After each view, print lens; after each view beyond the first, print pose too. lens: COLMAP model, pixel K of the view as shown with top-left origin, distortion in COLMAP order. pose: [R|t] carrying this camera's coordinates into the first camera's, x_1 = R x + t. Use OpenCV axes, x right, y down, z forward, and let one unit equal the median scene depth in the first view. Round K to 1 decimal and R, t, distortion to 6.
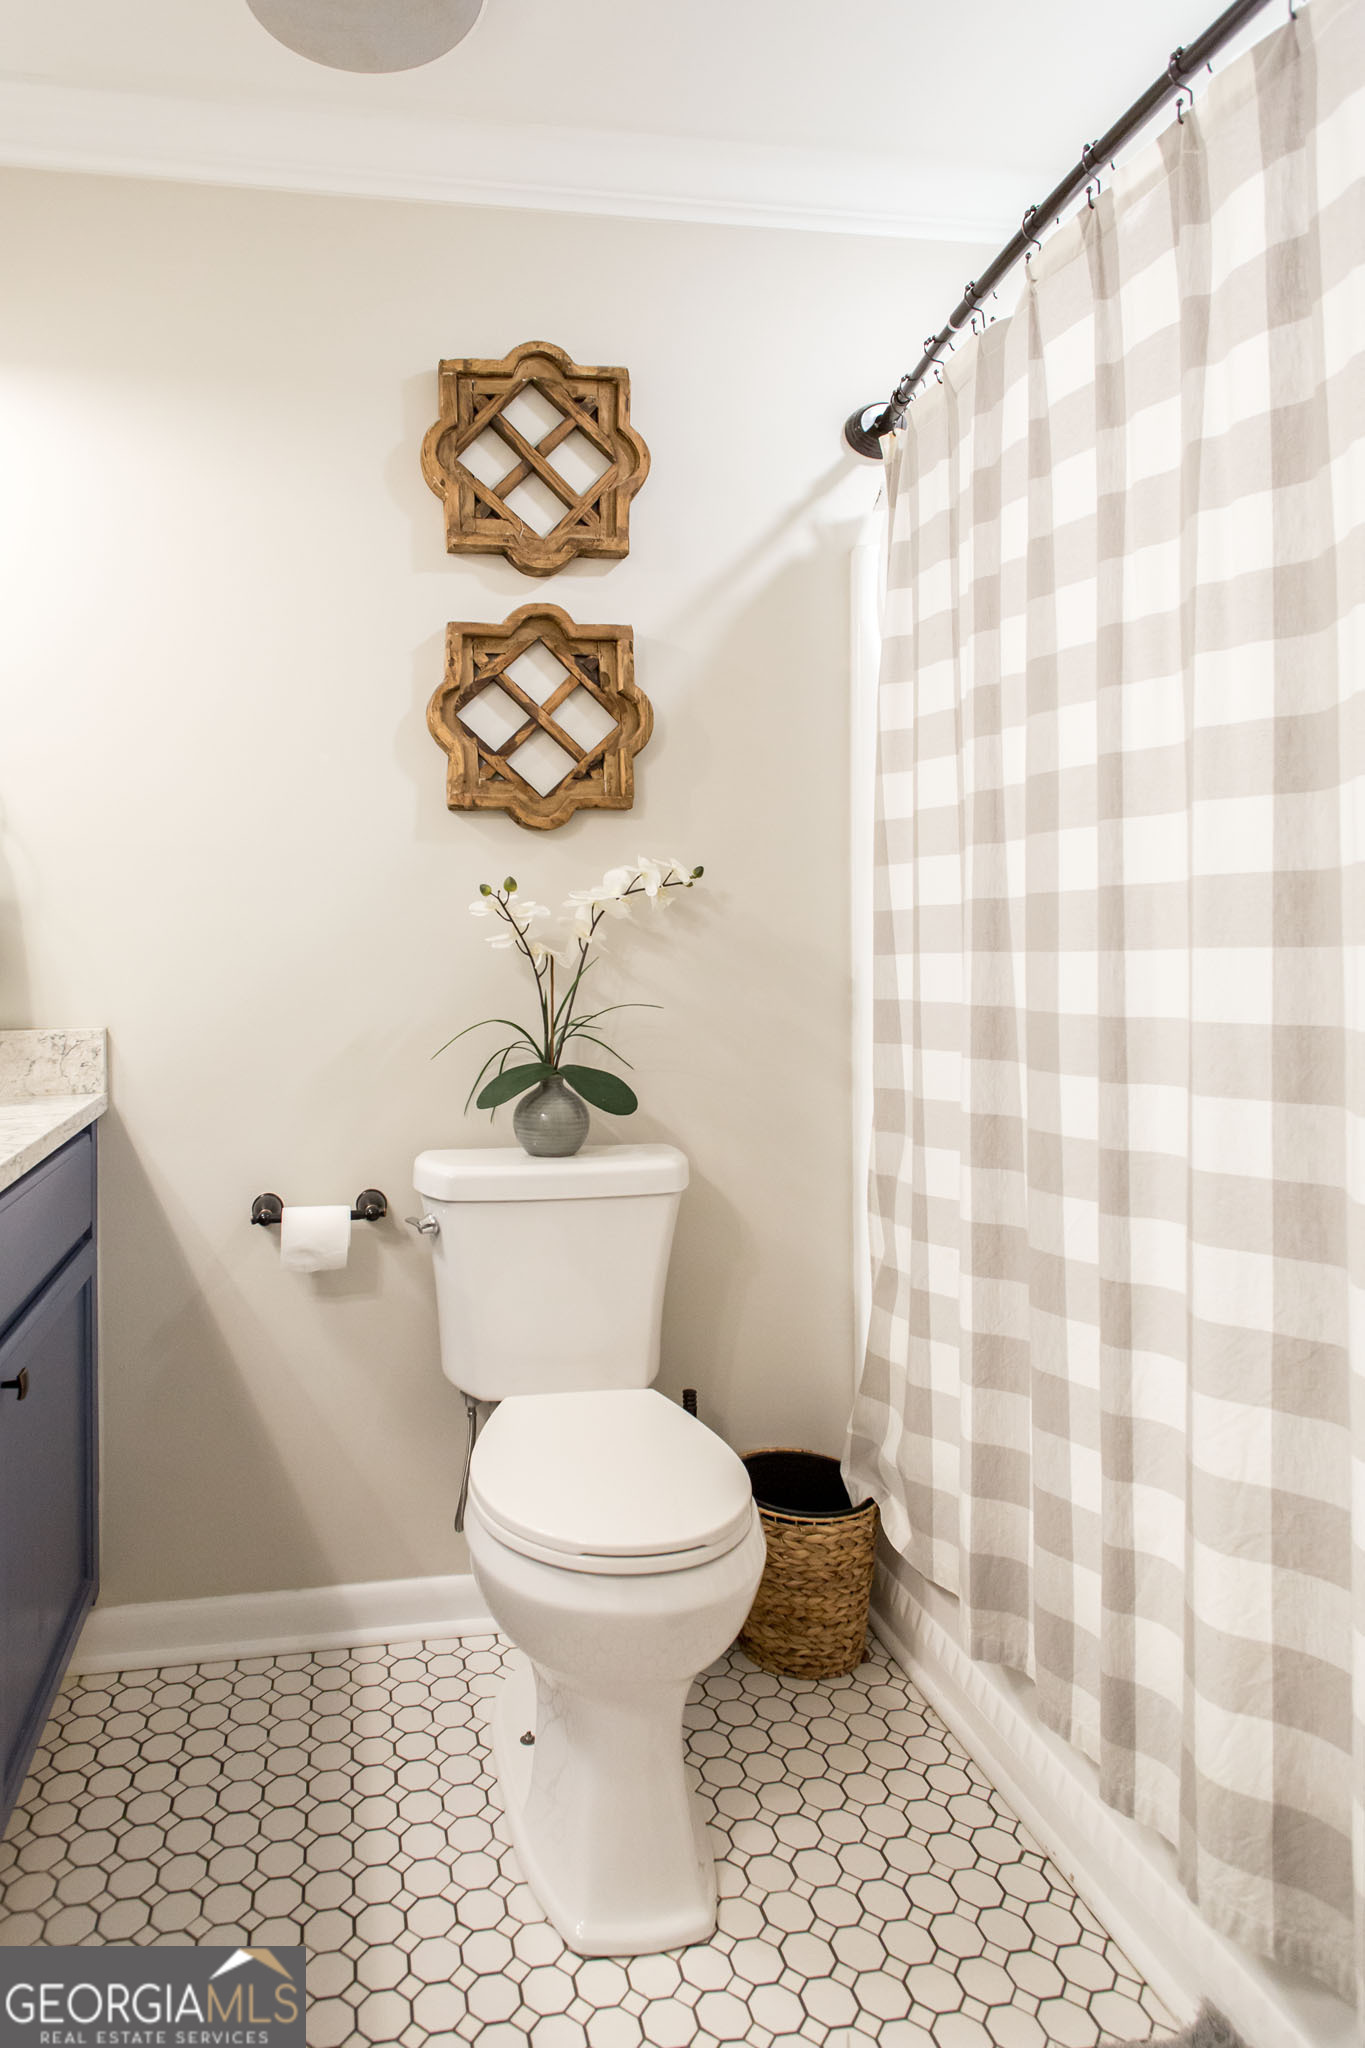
lens RADIAL K [[1197.5, 0, 526.6], [0, 1197.5, 926.1], [0, 0, 1]] dist [0.018953, 0.000549]
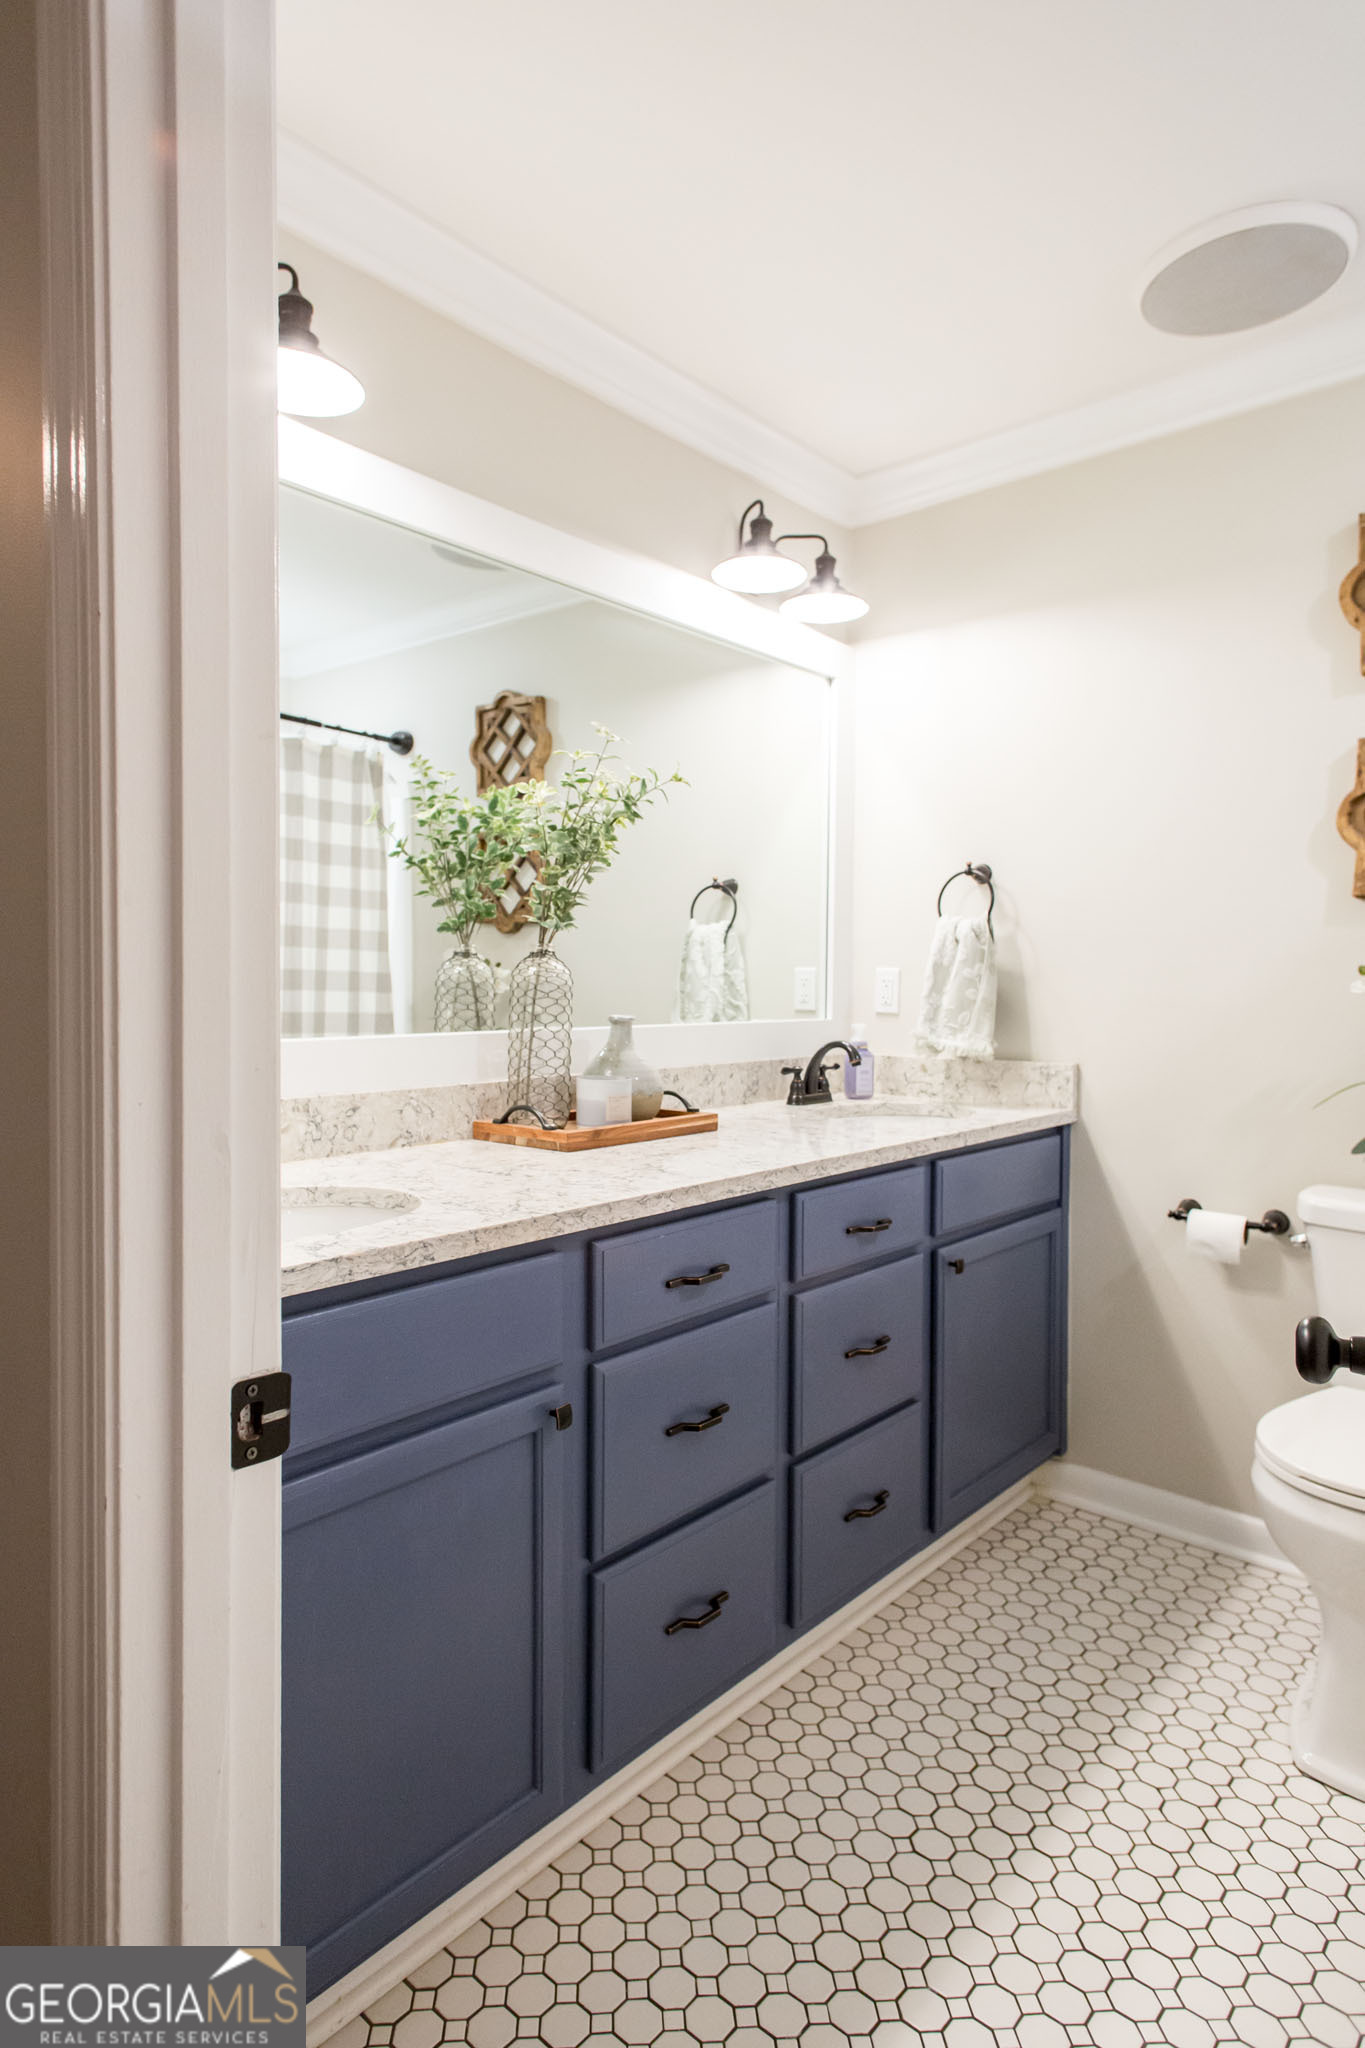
lens RADIAL K [[1181.7, 0, 685.3], [0, 1181.7, 981.2], [0, 0, 1]] dist [0.006988, -0.000116]
pose [[0.647634, 0.019937, -0.761691, 0.396410], [-0.006982, 0.999771, 0.020232, -0.036436], [0.761920, -0.007785, 0.647625, -0.250716]]
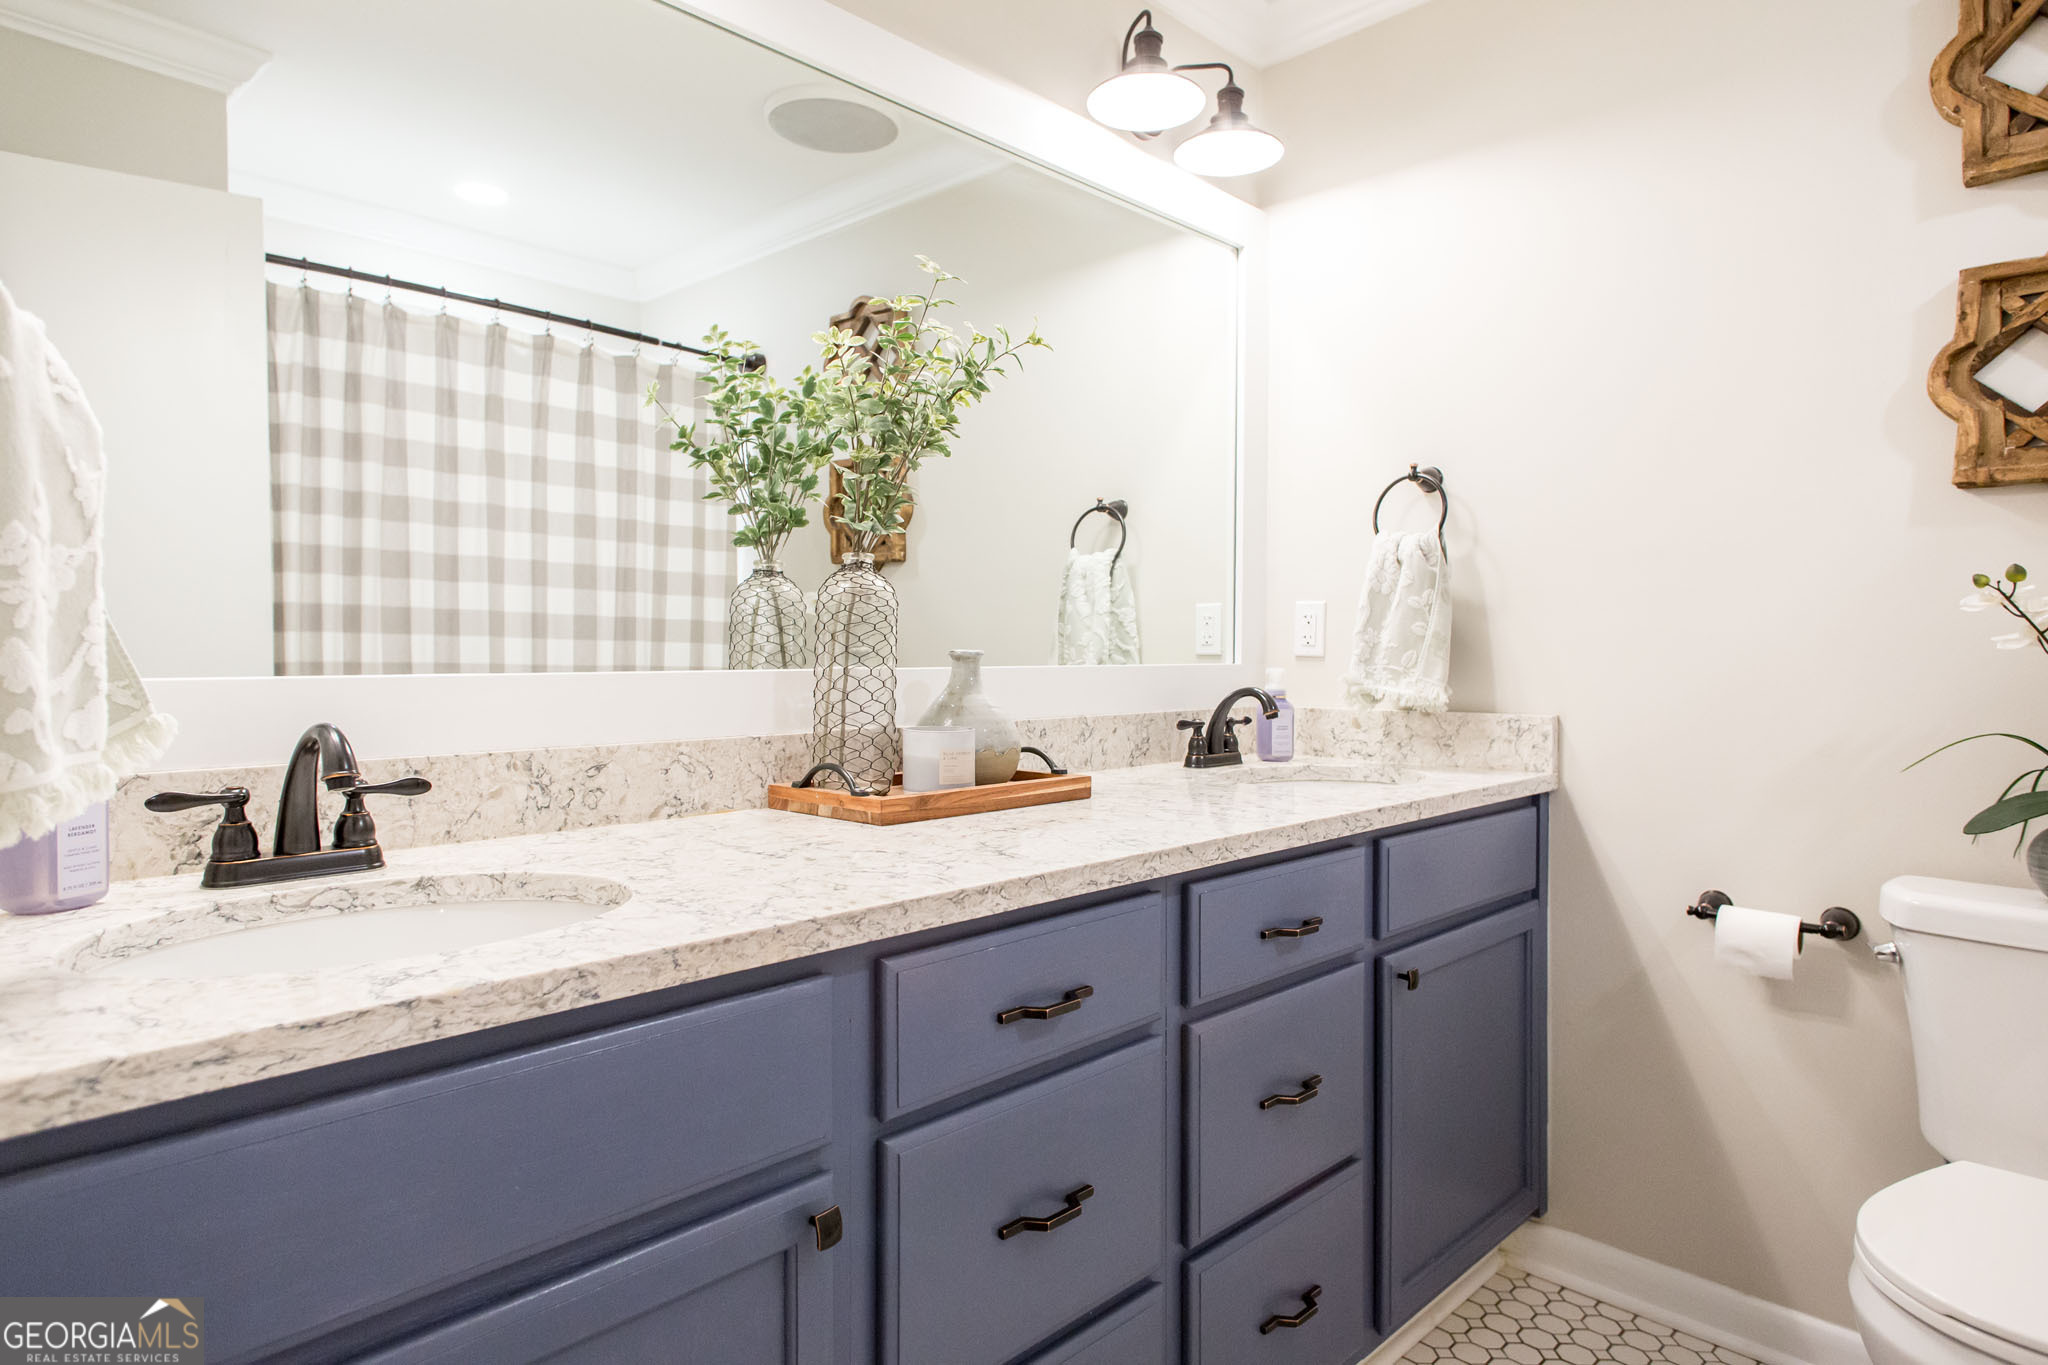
lens RADIAL K [[1181.7, 0, 1019.6], [0, 1181.7, 653.0], [0, 0, 1]] dist [0.006988, -0.000116]
pose [[0.598005, 0.016370, -0.801325, 0.220279], [-0.001291, 0.999810, 0.019461, 0.005563], [0.801491, -0.010603, 0.597912, -0.054949]]
